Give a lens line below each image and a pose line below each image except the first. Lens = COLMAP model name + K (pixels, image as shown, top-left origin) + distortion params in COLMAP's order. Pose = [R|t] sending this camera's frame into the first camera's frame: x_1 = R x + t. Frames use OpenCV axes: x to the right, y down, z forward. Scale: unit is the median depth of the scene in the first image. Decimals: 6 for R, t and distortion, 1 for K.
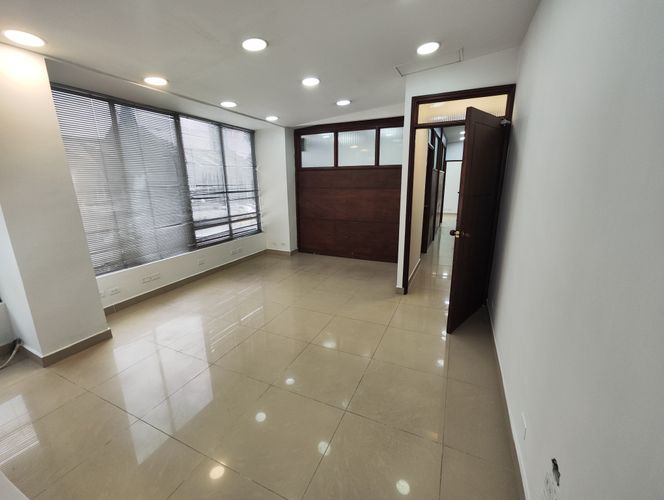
lens RADIAL K [[276.8, 0, 332.0], [0, 276.8, 250.0], [0, 0, 1]] dist [-0.000578, -0.000106]
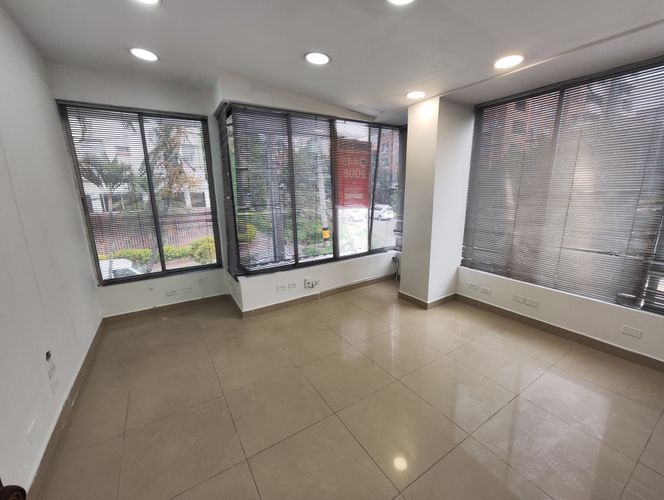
lens RADIAL K [[276.8, 0, 332.0], [0, 276.8, 250.0], [0, 0, 1]] dist [-0.000578, -0.000106]
pose [[-0.548711, 0.204185, -0.810694, 0.416570], [-0.179145, 0.918473, 0.352583, -0.307917], [0.816592, 0.338698, -0.467398, 1.166917]]
